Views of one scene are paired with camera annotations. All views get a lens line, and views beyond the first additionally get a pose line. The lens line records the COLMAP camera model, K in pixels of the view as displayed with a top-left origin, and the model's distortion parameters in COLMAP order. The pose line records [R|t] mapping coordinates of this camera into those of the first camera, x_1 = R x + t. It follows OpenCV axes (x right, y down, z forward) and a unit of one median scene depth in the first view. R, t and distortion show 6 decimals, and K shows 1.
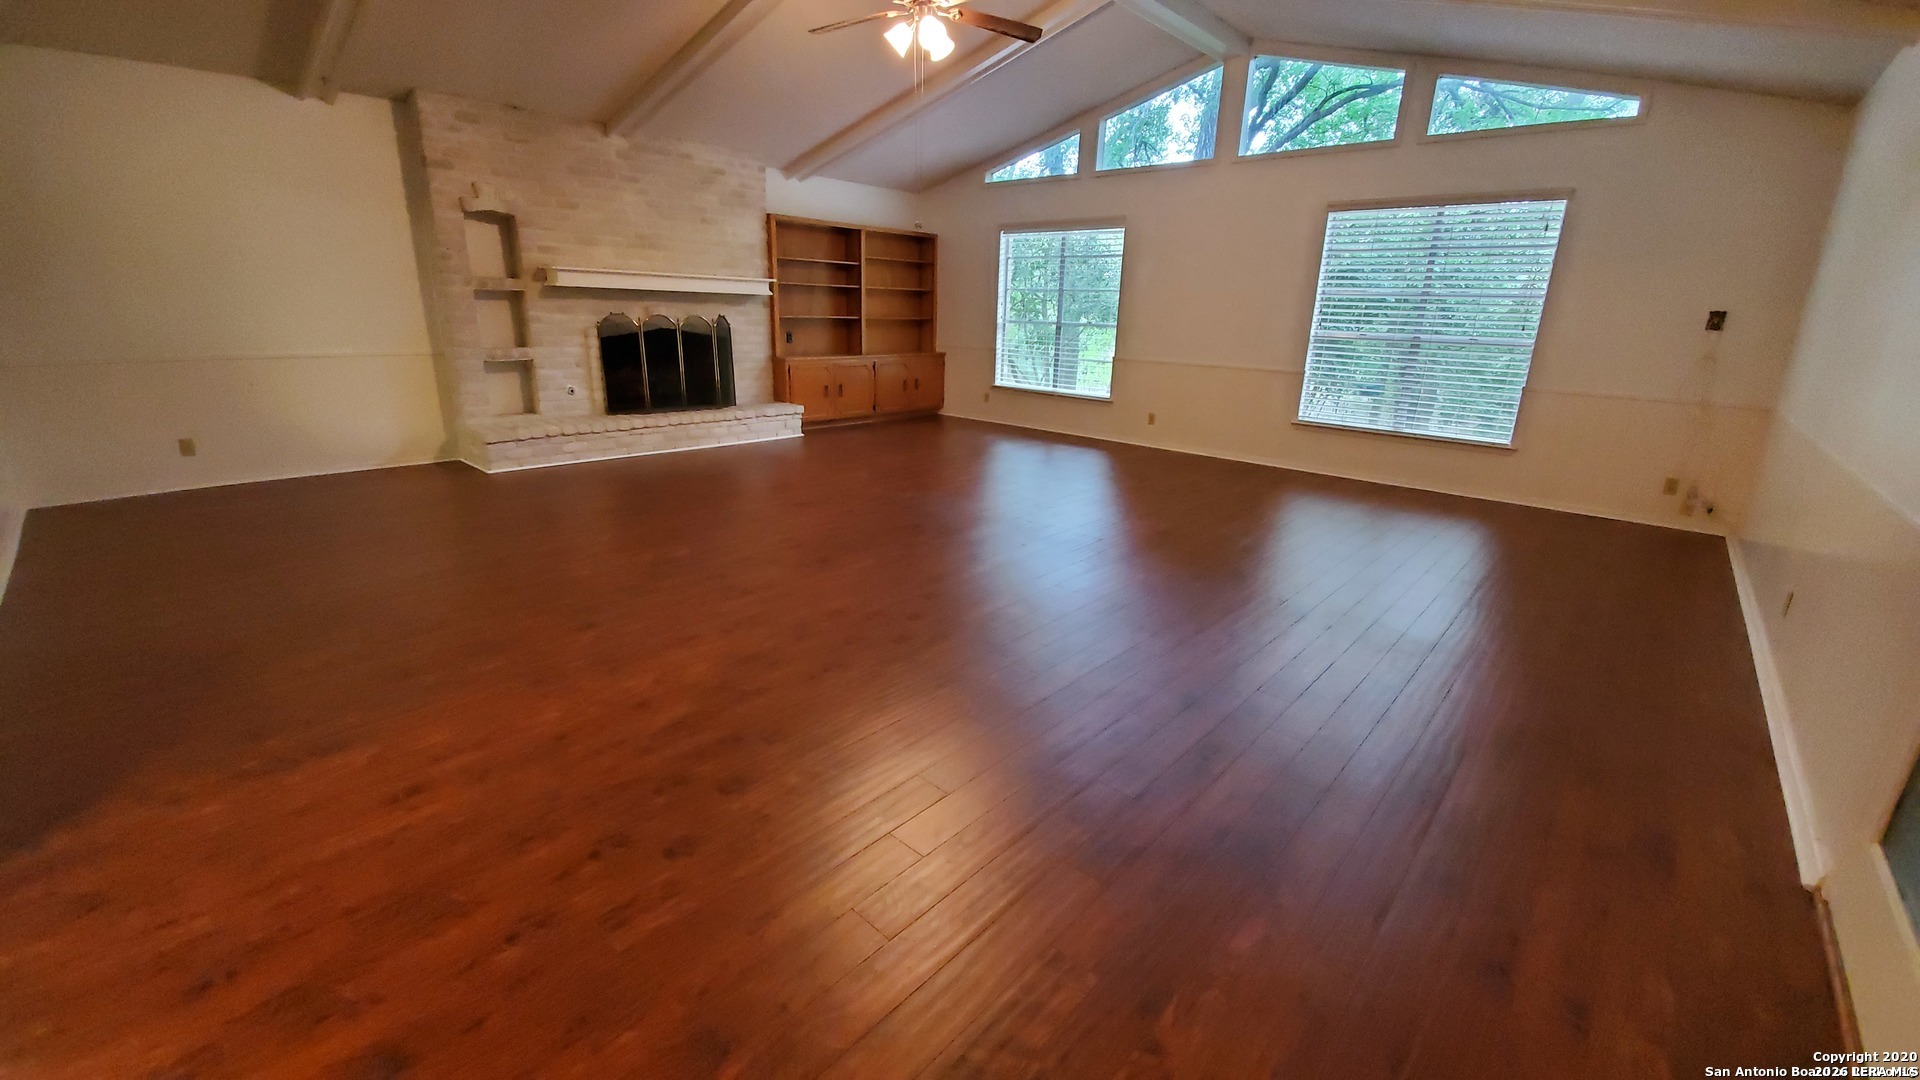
lens RADIAL K [[757.9, 0, 958.6], [0, 757.9, 521.0], [0, 0, 1]] dist [0.001398, -0.002264]
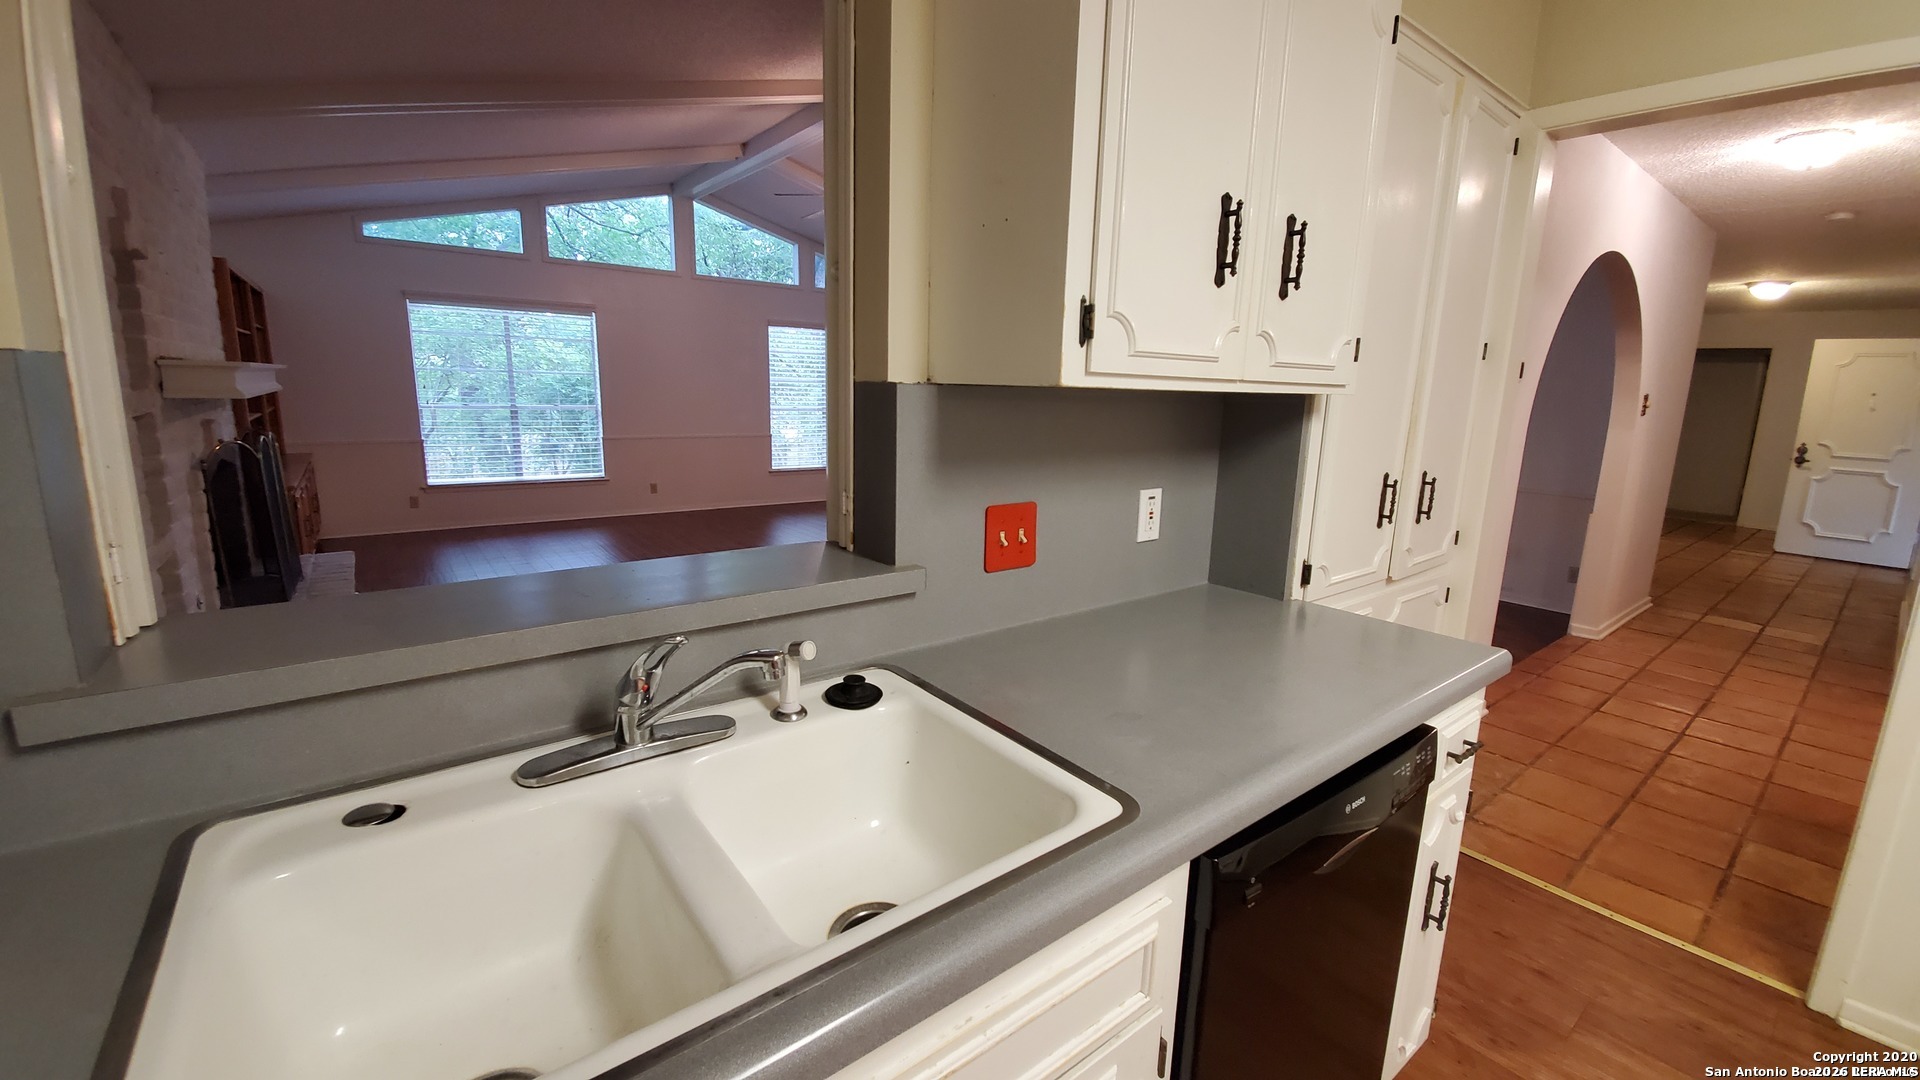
lens RADIAL K [[757.9, 0, 959.1], [0, 757.9, 533.9], [0, 0, 1]] dist [0.001398, -0.002264]
pose [[0.172687, -0.211952, 0.961902, -0.888392], [0.246146, 0.954875, 0.166213, -0.172667], [-0.953725, 0.208065, 0.217066, 0.409686]]
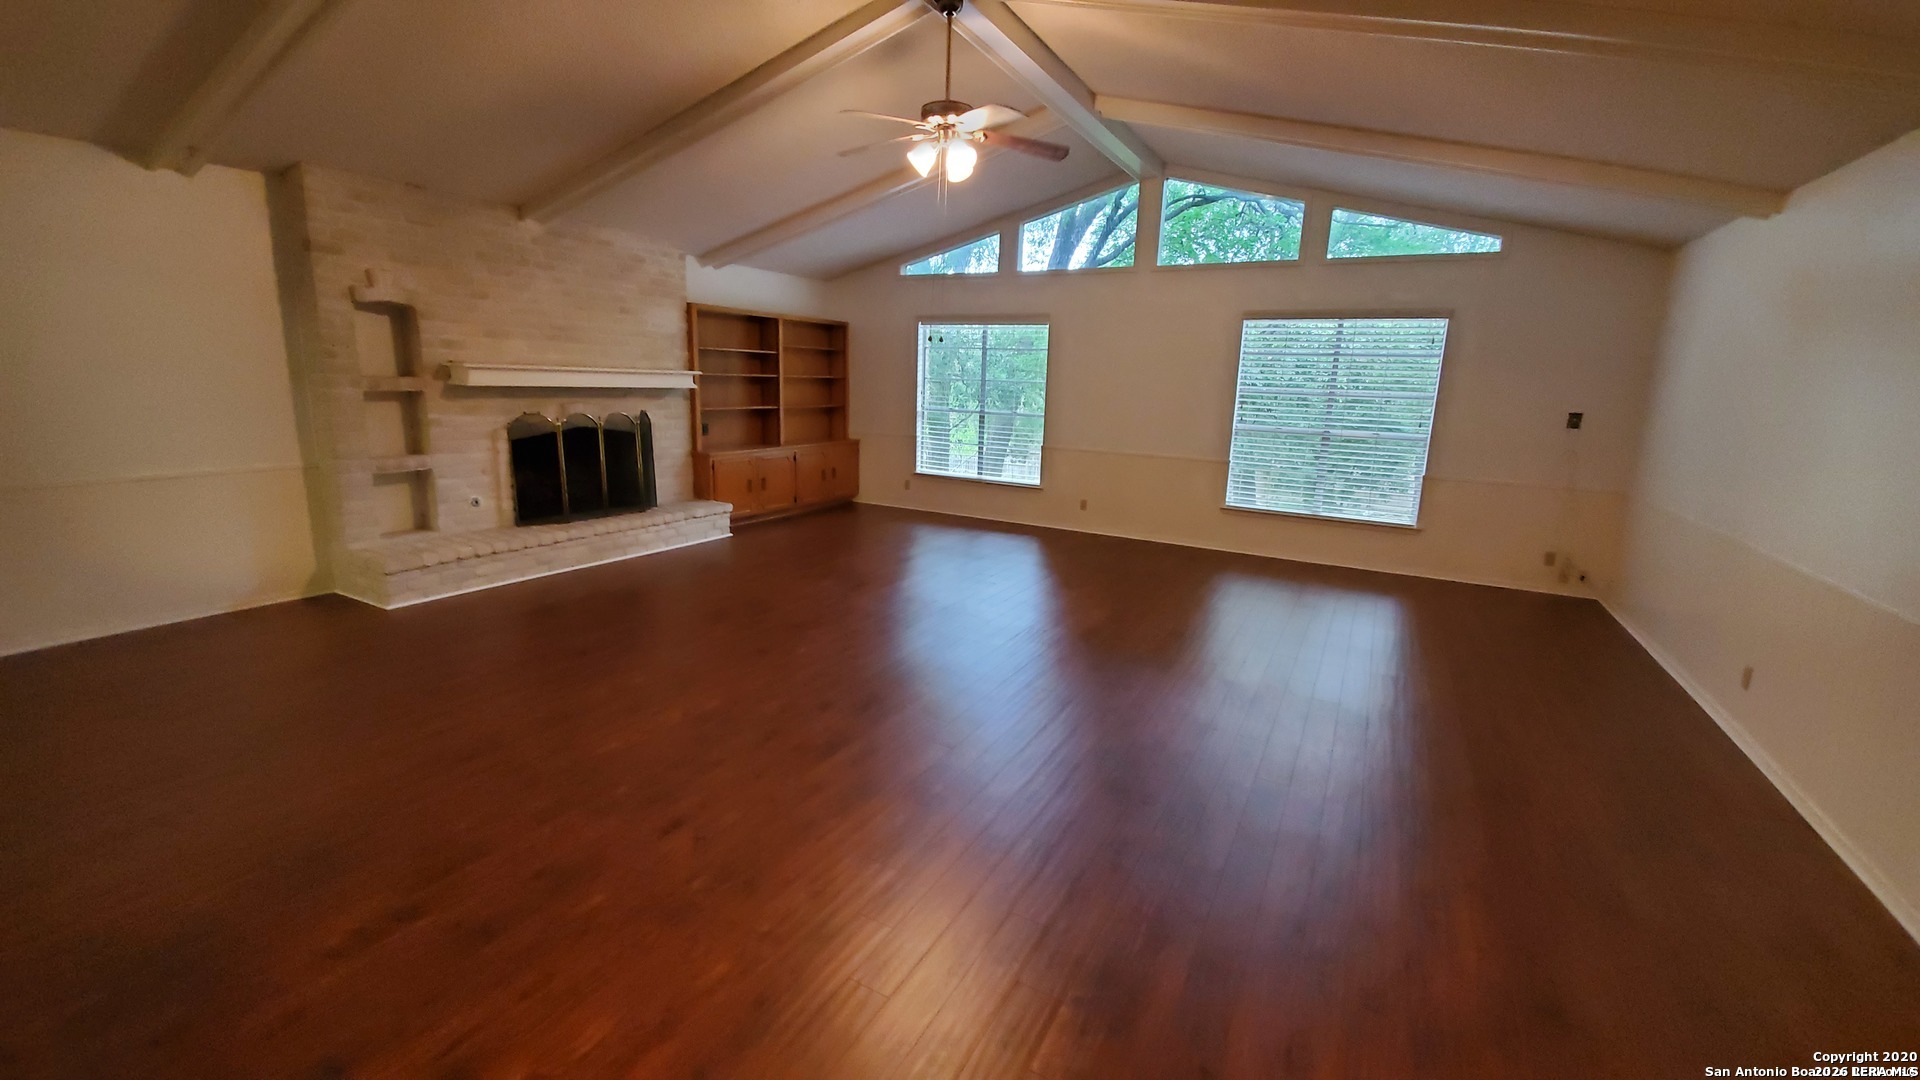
lens RADIAL K [[757.9, 0, 959.3], [0, 757.9, 520.8], [0, 0, 1]] dist [0.001398, -0.002264]
pose [[0.974243, -0.038993, 0.222105, -0.165672], [0.056933, 0.995561, -0.074947, -0.053991], [-0.218197, 0.085662, 0.972138, 0.040818]]
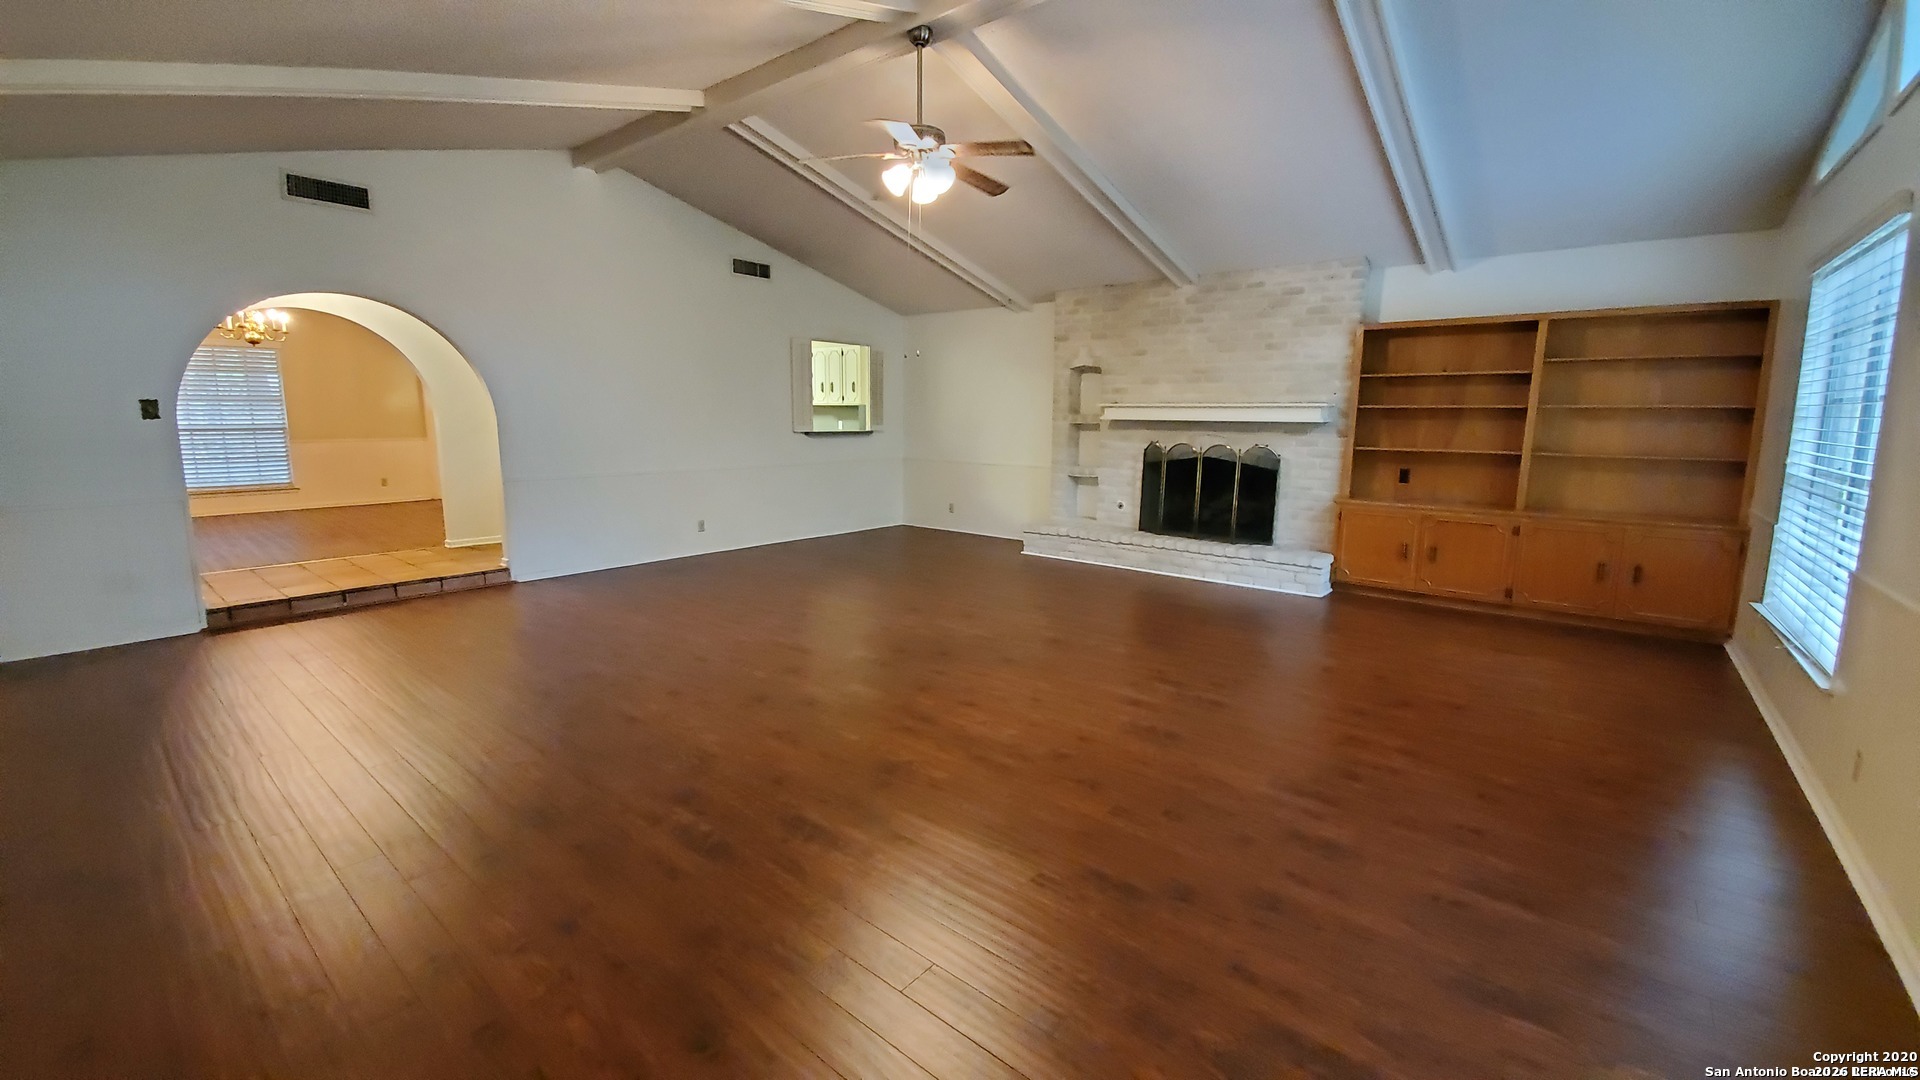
lens RADIAL K [[757.9, 0, 969.5], [0, 757.9, 525.7], [0, 0, 1]] dist [0.001398, -0.002264]
pose [[0.048343, 0.113987, -0.992305, 0.645233], [-0.276097, 0.956283, 0.096399, -0.189724], [0.959913, 0.269313, 0.077701, 0.690550]]
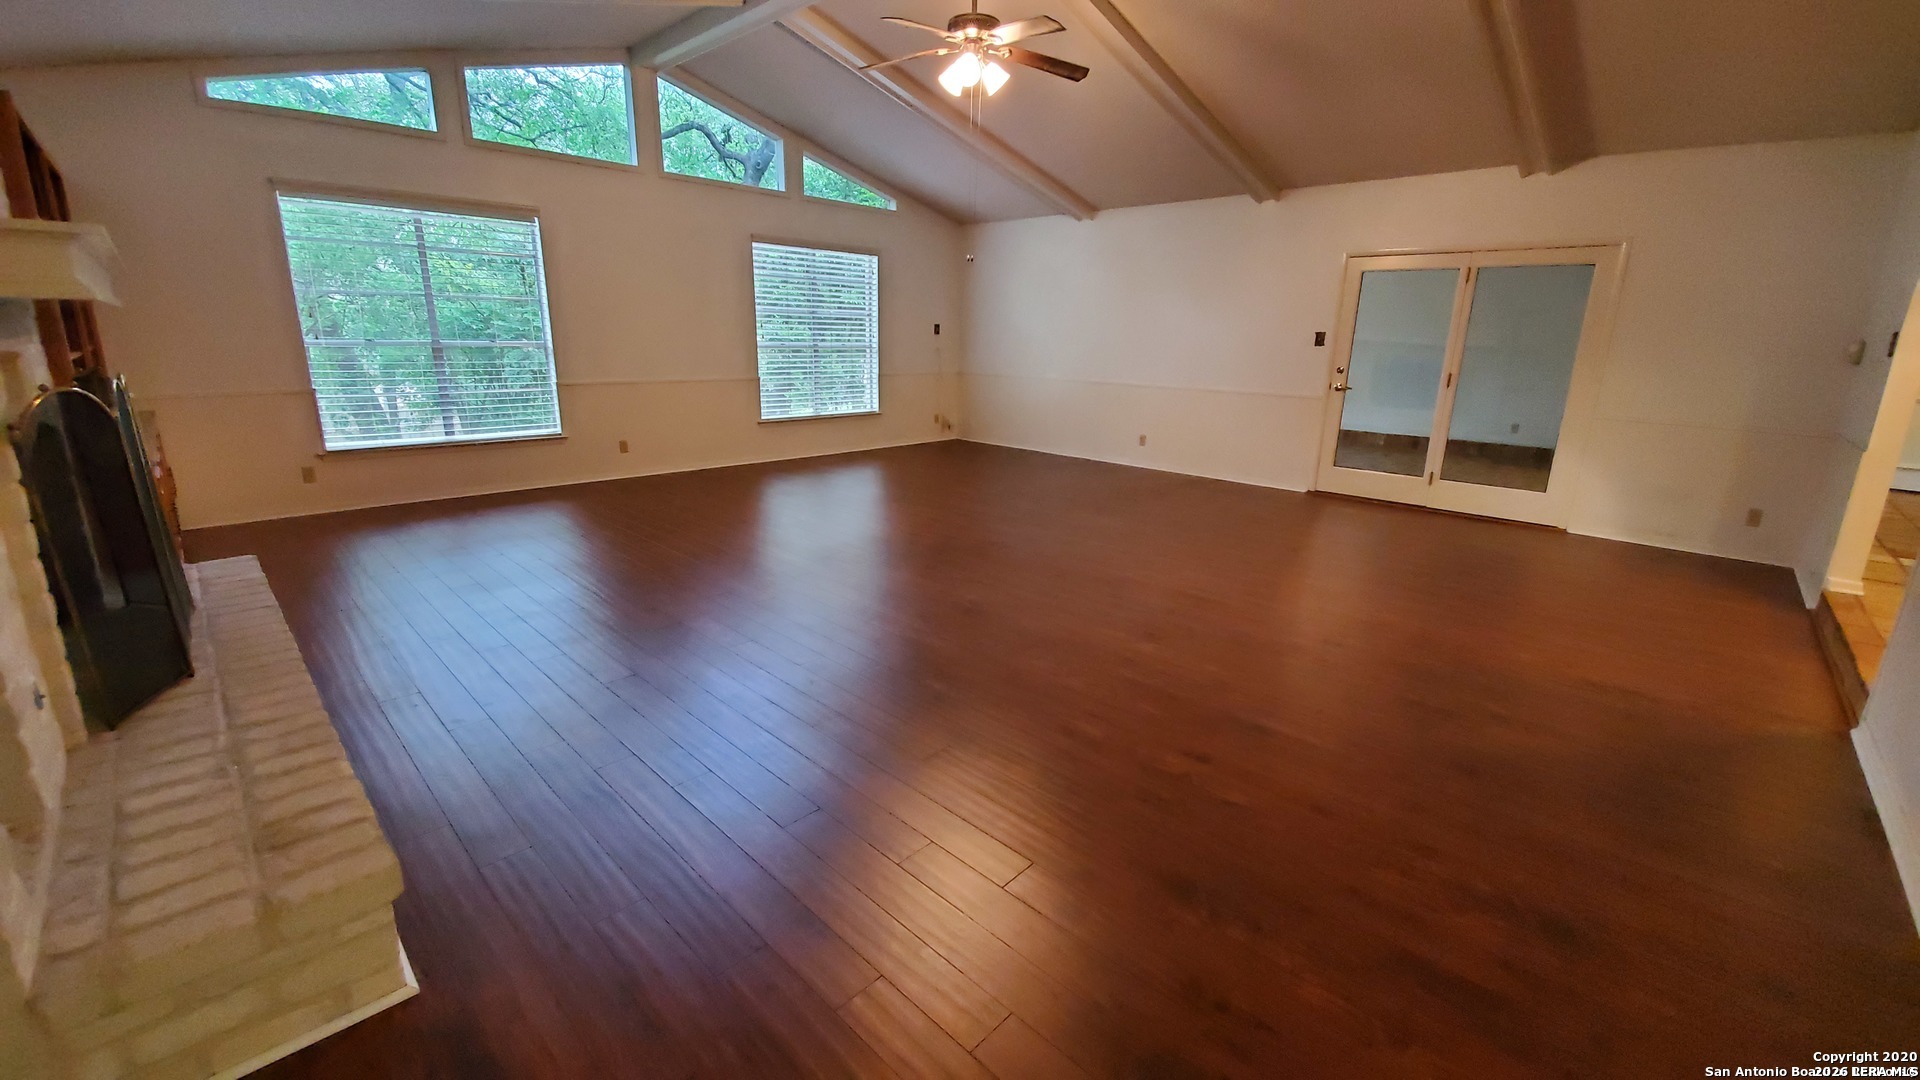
lens RADIAL K [[757.9, 0, 950.8], [0, 757.9, 531.1], [0, 0, 1]] dist [0.001398, -0.002264]
pose [[0.033853, -0.280265, 0.959325, -0.727283], [0.251910, 0.931277, 0.263182, -0.212964], [-0.967158, 0.232754, 0.102128, 0.661855]]
